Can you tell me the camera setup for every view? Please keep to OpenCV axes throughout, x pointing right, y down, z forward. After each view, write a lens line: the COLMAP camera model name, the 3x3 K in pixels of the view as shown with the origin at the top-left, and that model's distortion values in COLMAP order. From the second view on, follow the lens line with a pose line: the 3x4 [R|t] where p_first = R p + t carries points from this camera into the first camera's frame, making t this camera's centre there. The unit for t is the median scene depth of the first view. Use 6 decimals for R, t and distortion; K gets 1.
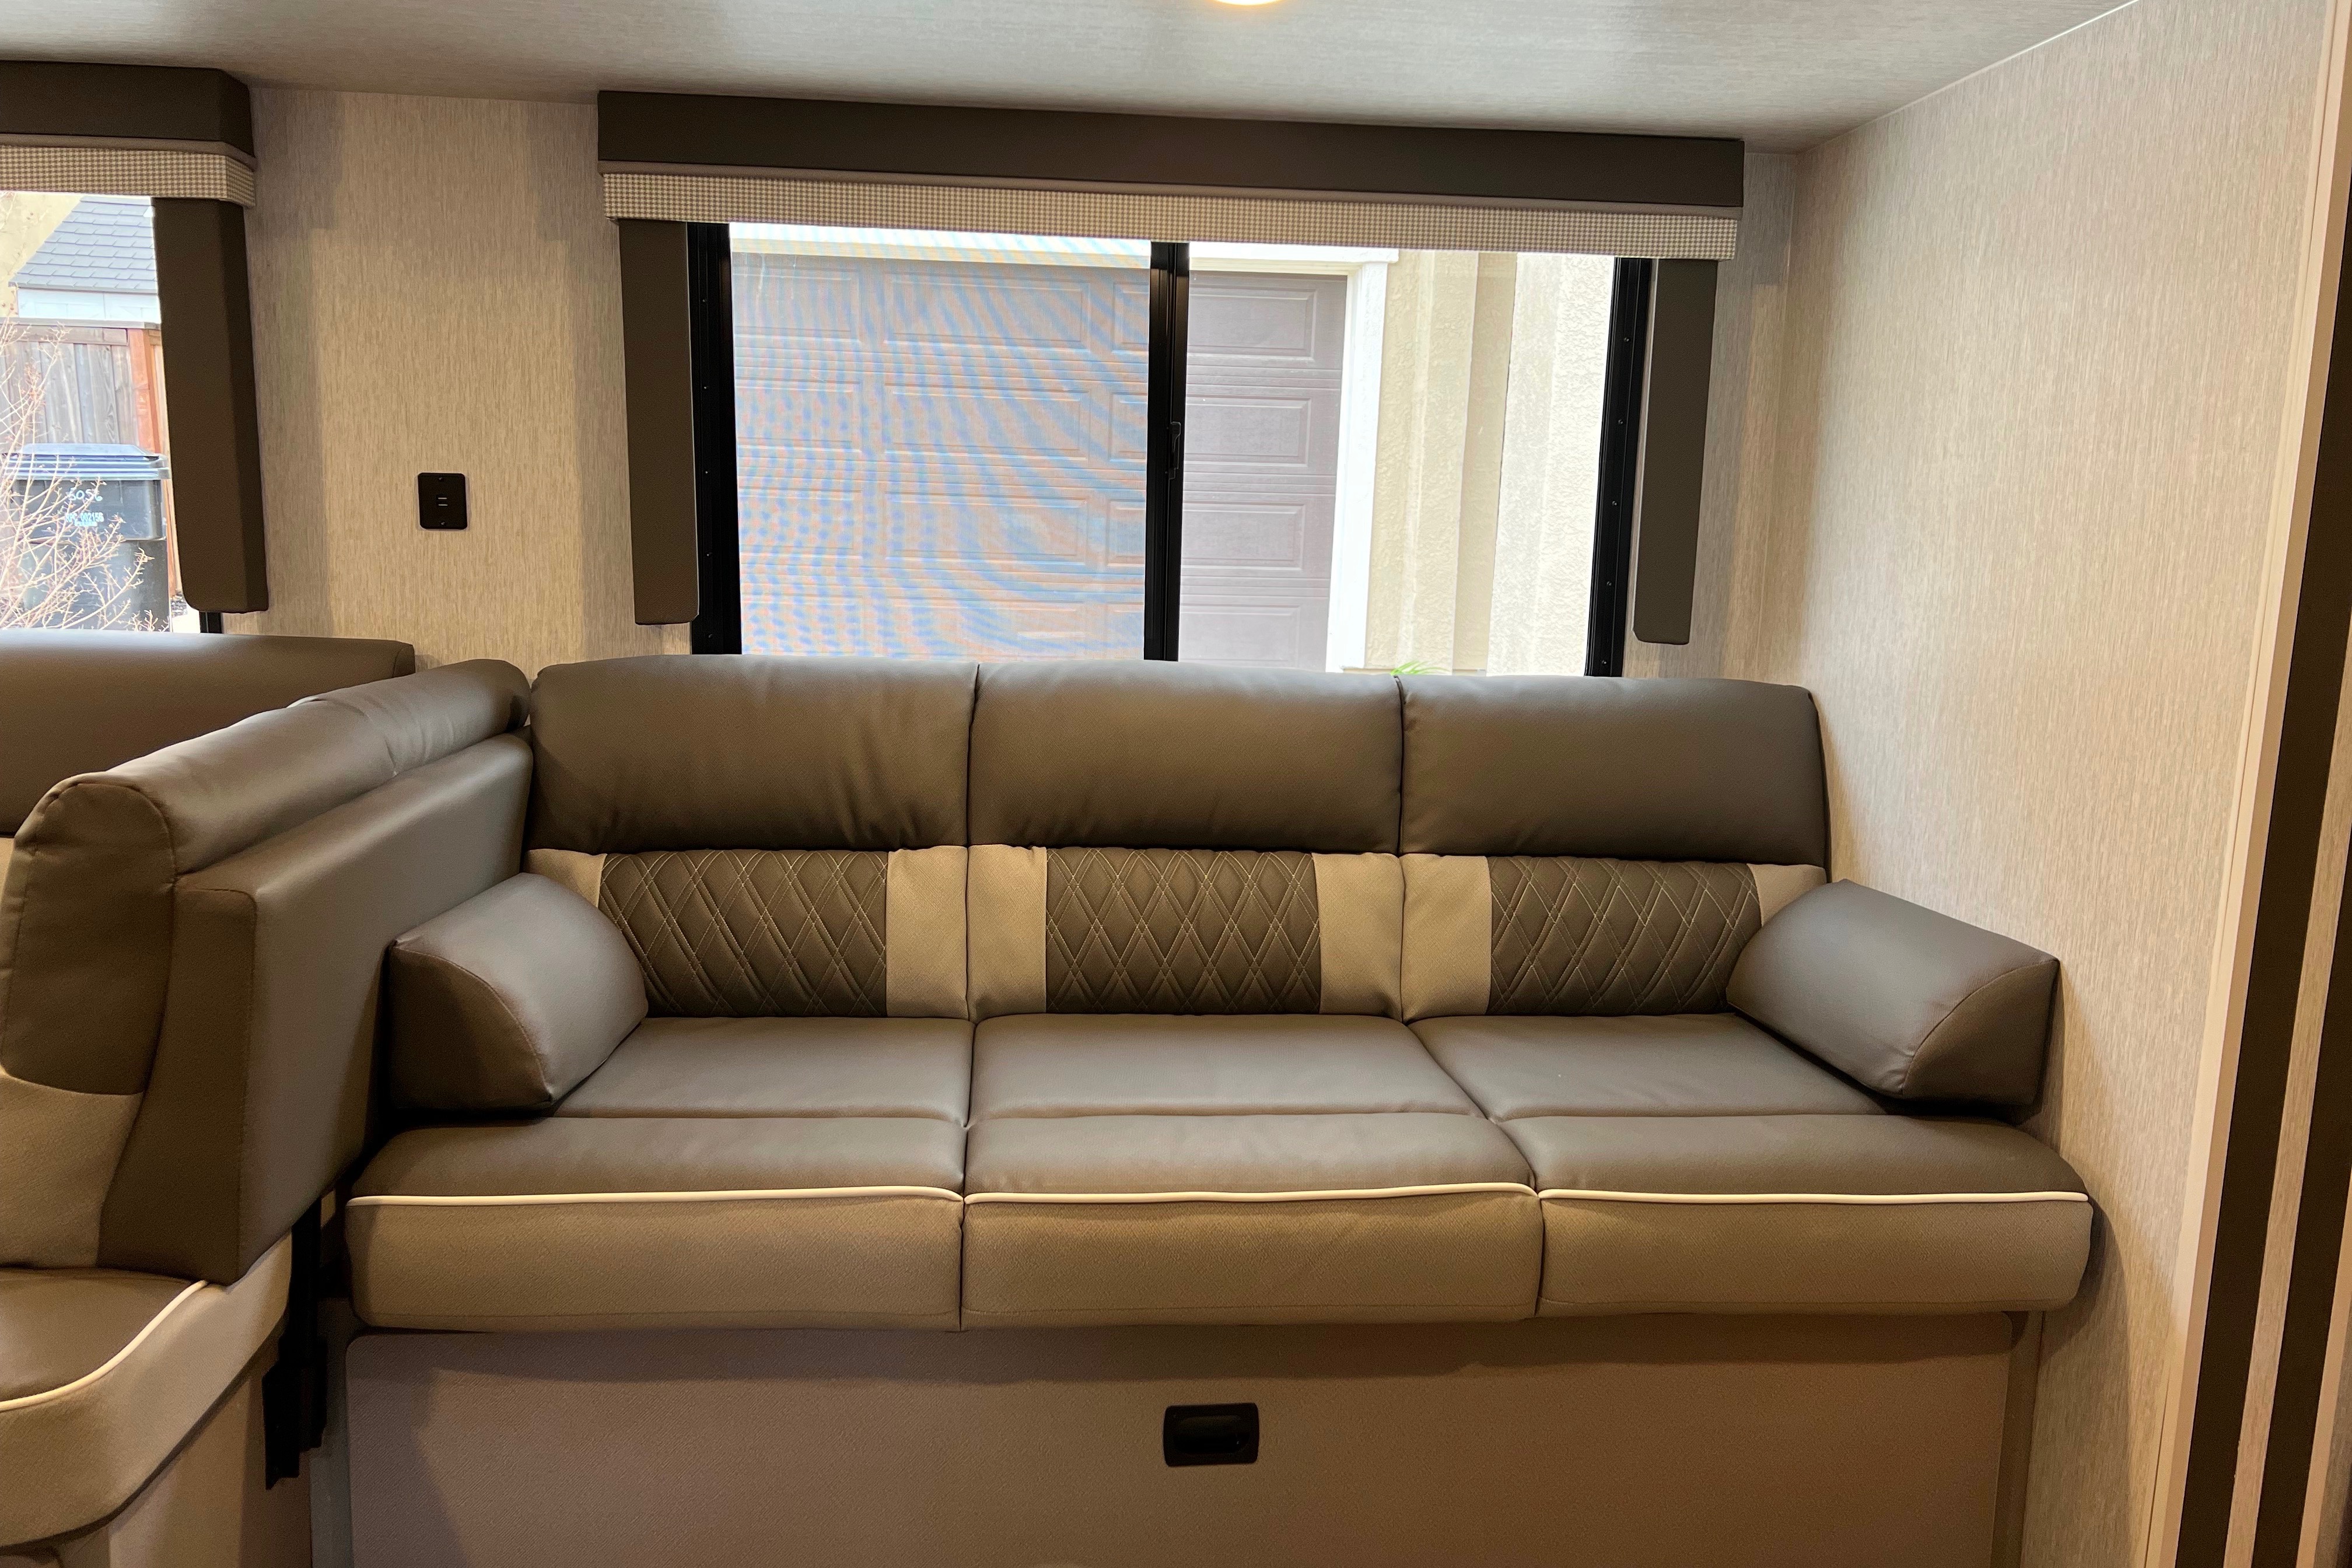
lens RADIAL K [[1786.8, 0, 1176.0], [0, 1786.8, 784.0], [0, 0, 1]] dist [0.080116, -0.094511]
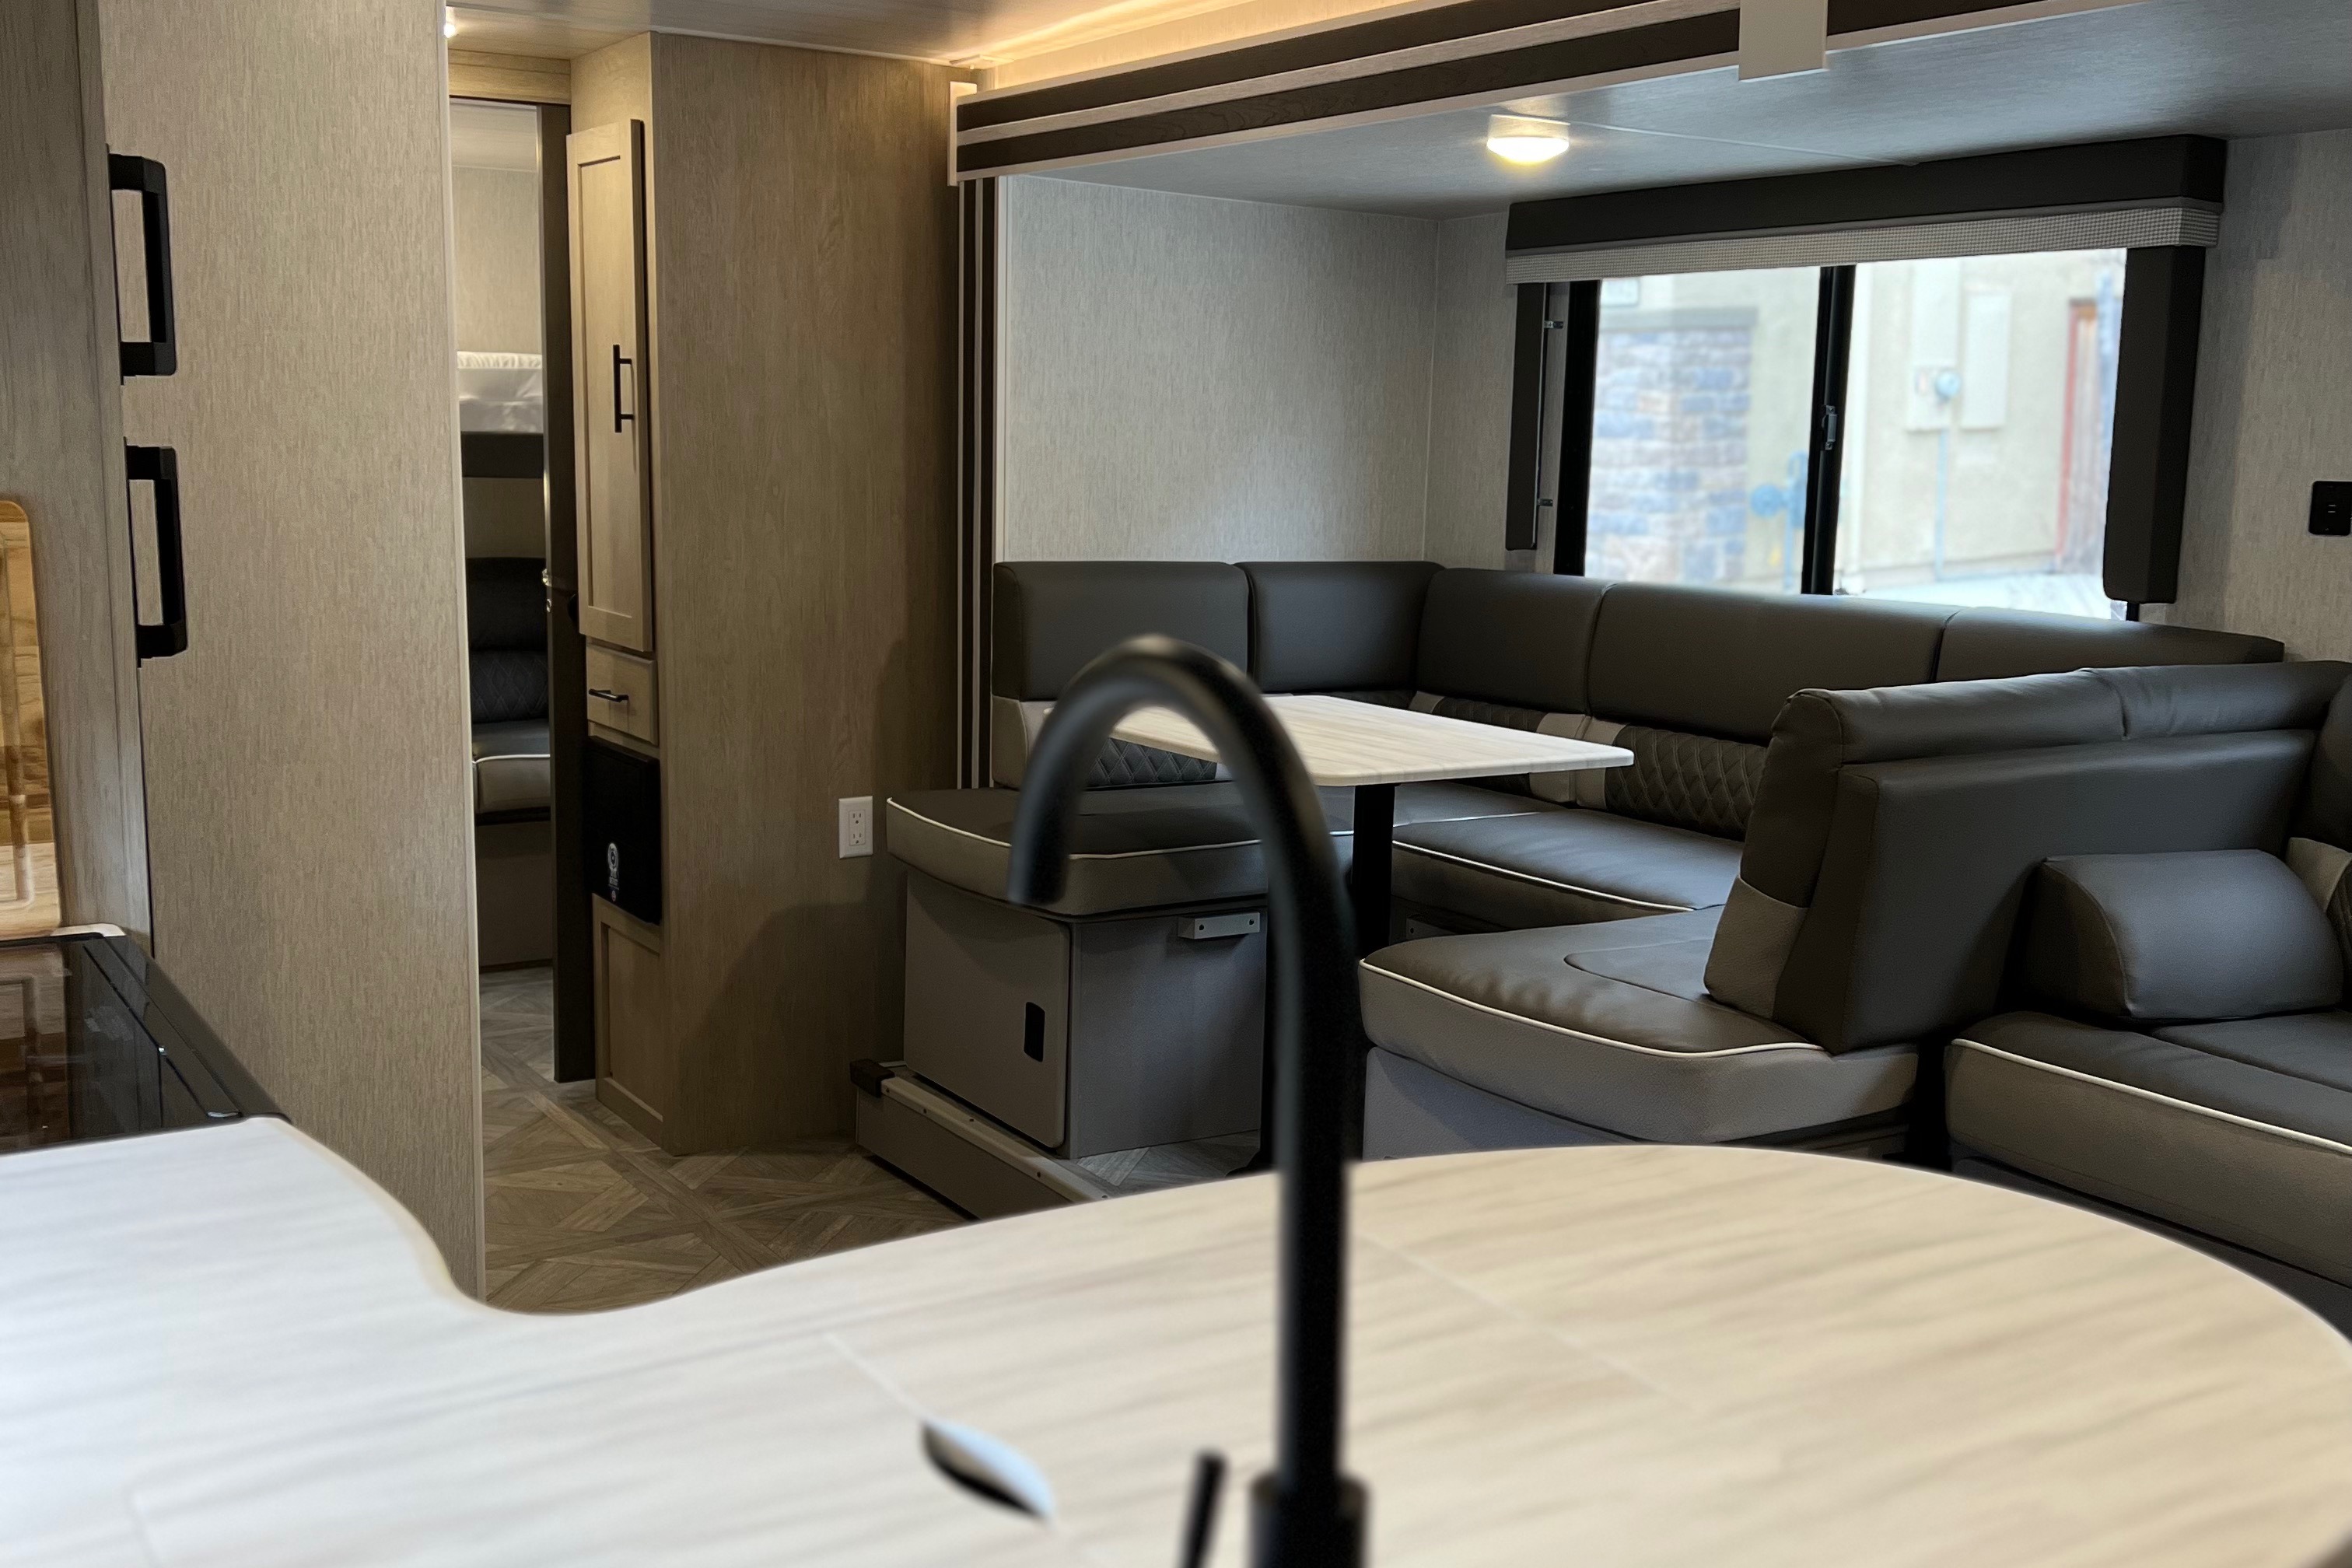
lens RADIAL K [[2391.8, 0, 1176.0], [0, 2391.8, 784.0], [0, 0, 1]] dist [0.157902, -0.299517]
pose [[0.457964, 0.122388, -0.880505, 0.571891], [-0.155607, 0.986222, 0.056149, 0.026084], [0.875246, 0.111299, 0.470699, -0.237305]]
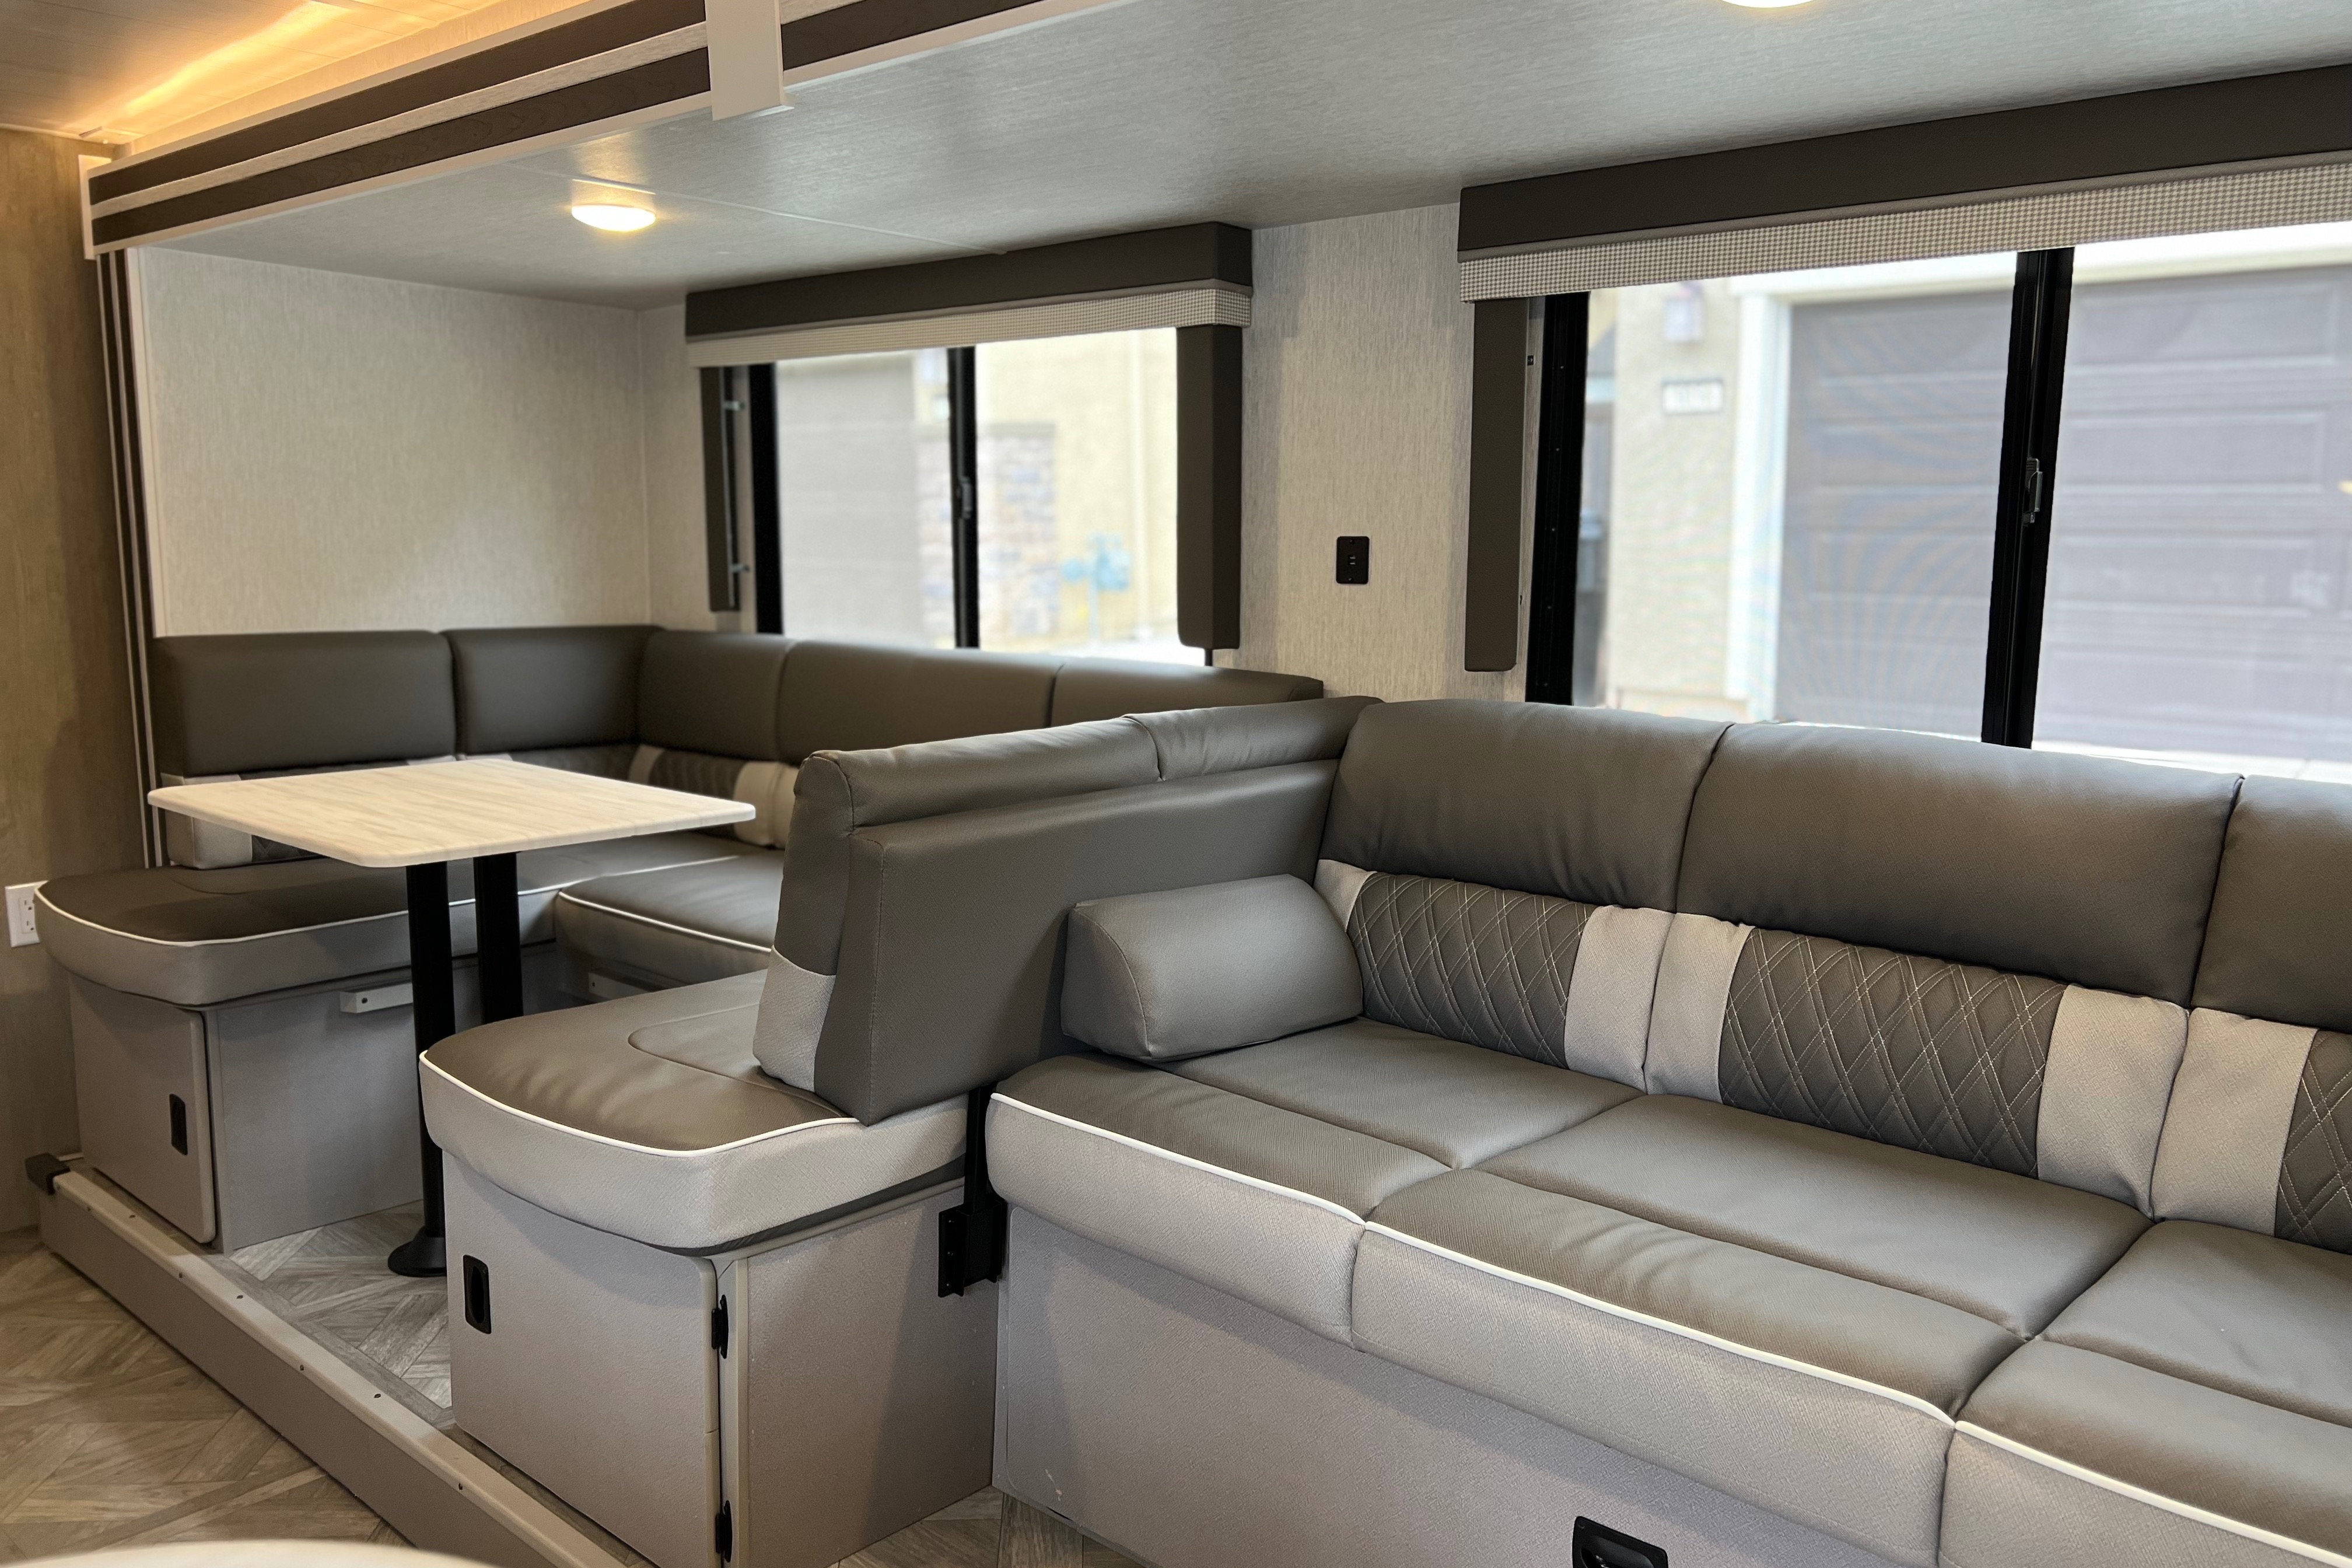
lens RADIAL K [[1809.9, 0, 1176.0], [0, 1809.9, 784.0], [0, 0, 1]] dist [0.116429, -0.150081]
pose [[0.675298, 0.088883, -0.732170, 0.407566], [-0.111611, 0.993595, 0.017677, -0.021238], [0.729051, 0.069781, 0.680893, 0.132426]]
